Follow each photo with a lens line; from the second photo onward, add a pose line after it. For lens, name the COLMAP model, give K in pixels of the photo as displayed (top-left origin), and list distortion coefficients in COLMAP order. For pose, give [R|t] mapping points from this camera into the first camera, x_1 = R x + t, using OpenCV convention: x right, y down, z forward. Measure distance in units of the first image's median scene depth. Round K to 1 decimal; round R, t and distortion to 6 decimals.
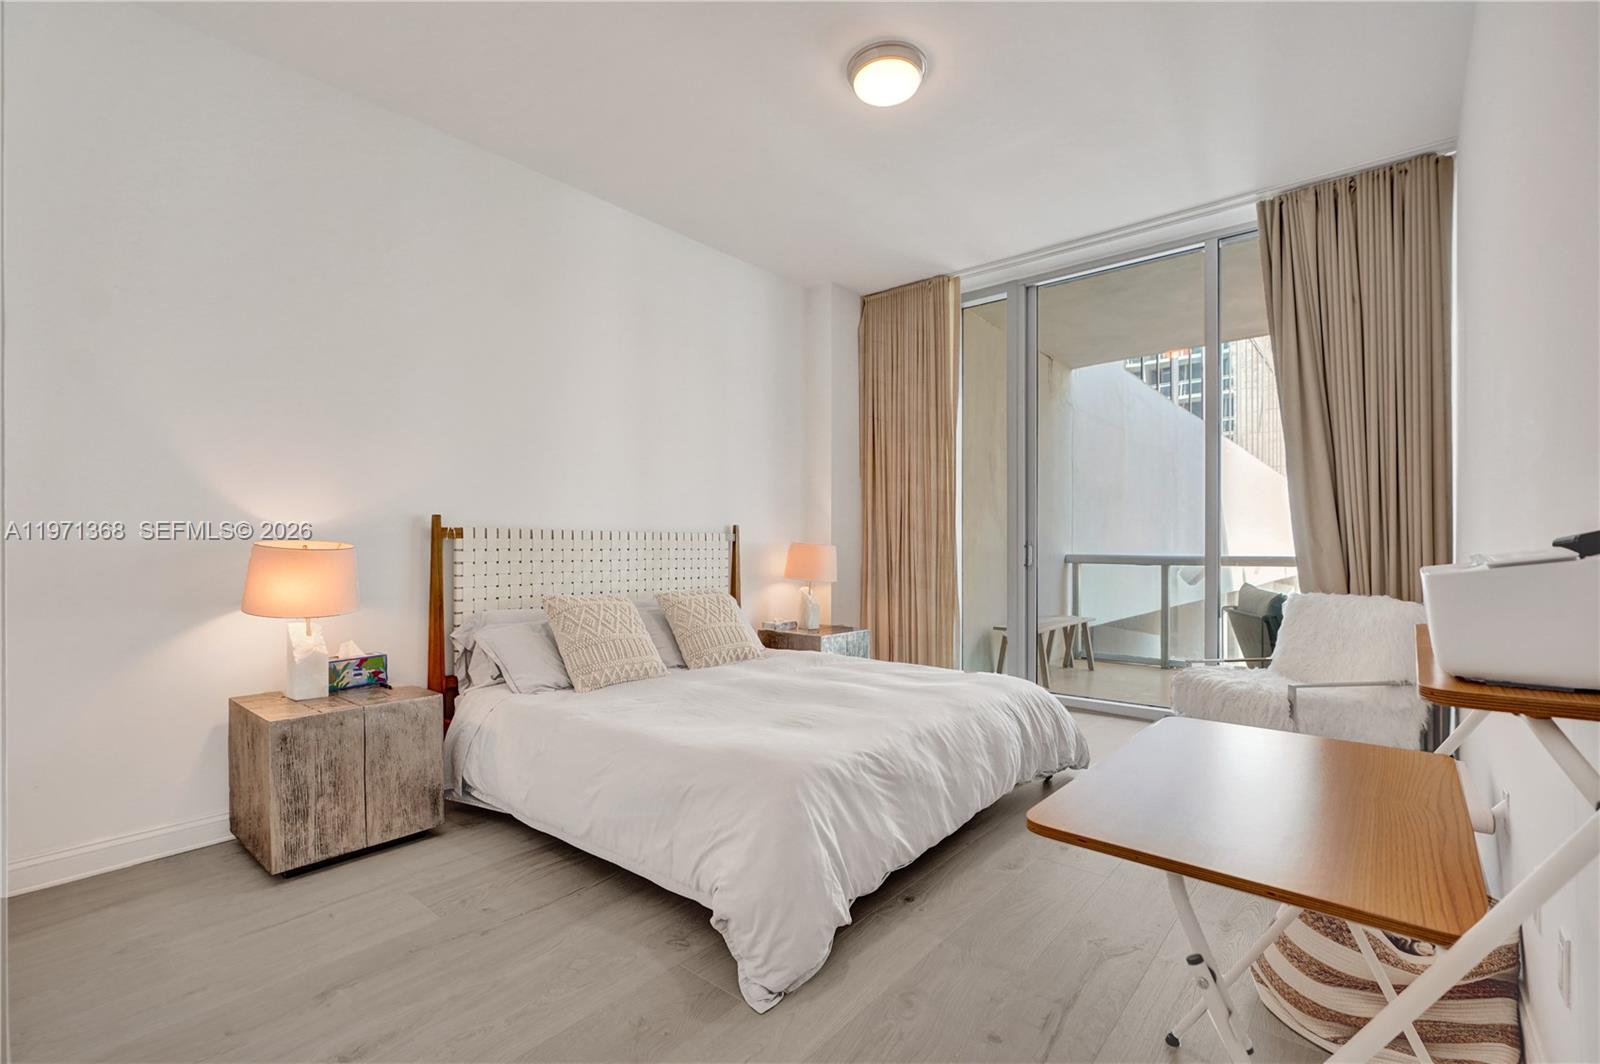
lens RADIAL K [[719.4, 0, 802.0], [0, 719.4, 537.1], [0, 0, 1]] dist [-0.000846, -0.000079]
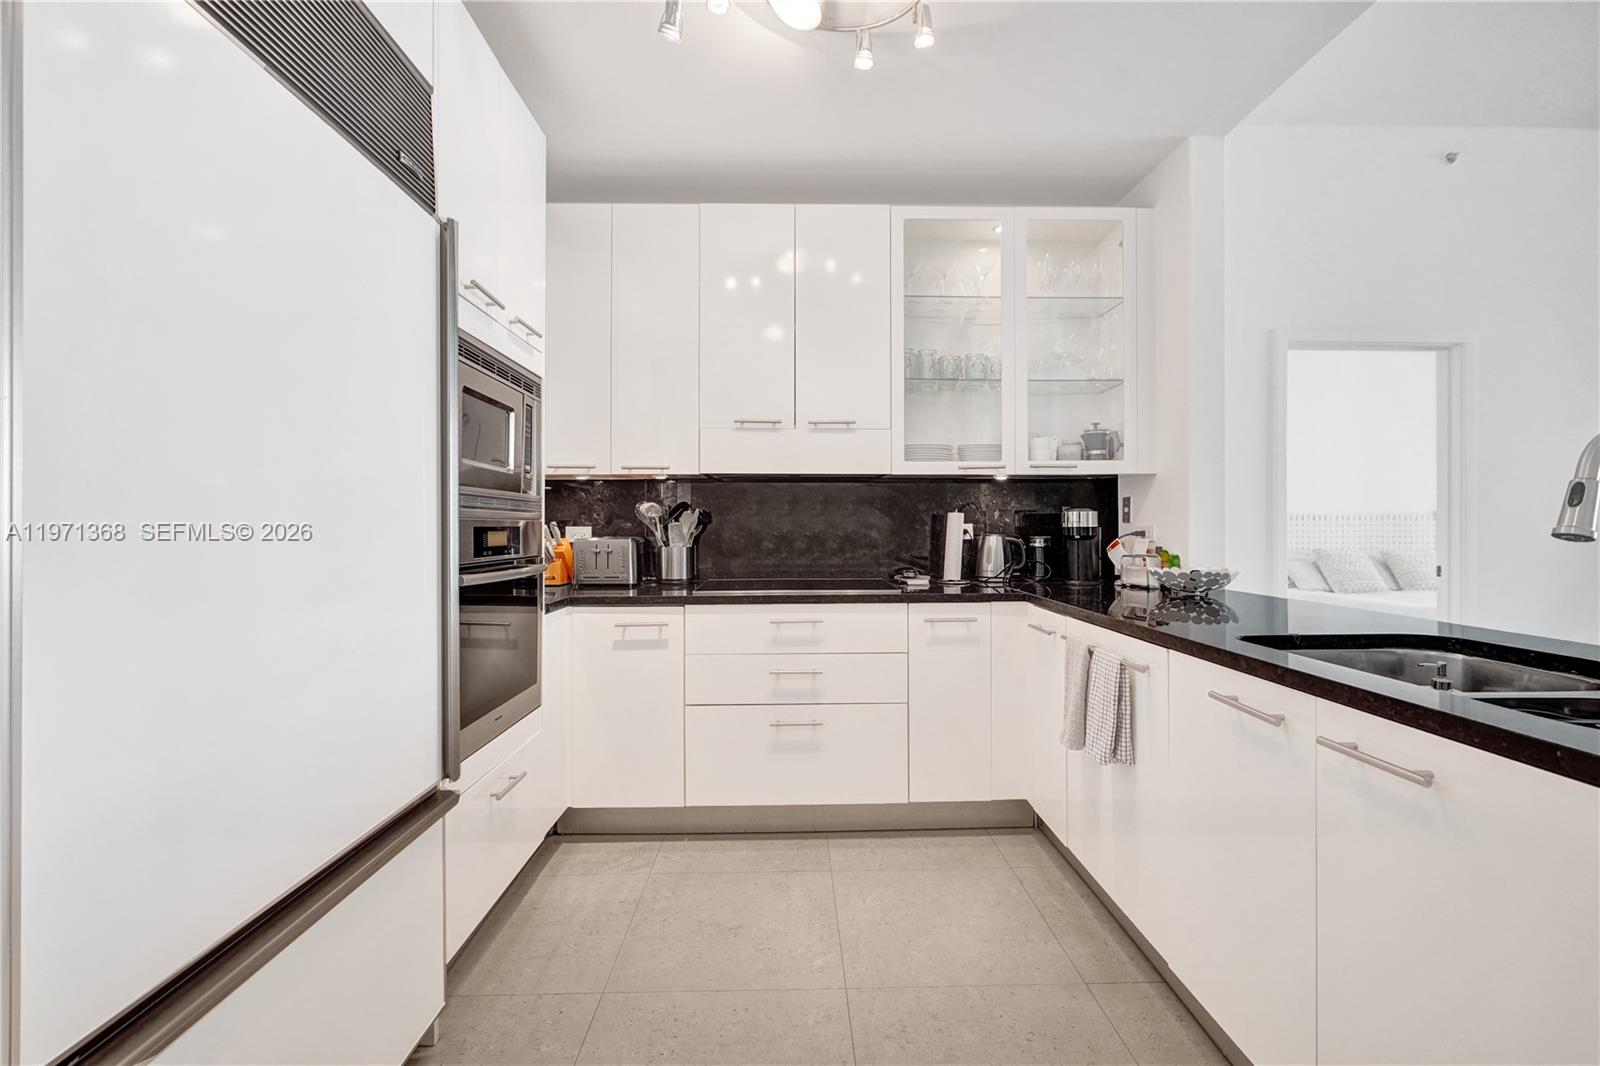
lens RADIAL K [[719.4, 0, 801.9], [0, 719.4, 528.6], [0, 0, 1]] dist [-0.000846, -0.000079]
pose [[0.663603, 0.005863, -0.748062, 0.194279], [0.011571, 0.999769, 0.018100, -0.025855], [0.747996, -0.020667, 0.663382, -1.362064]]
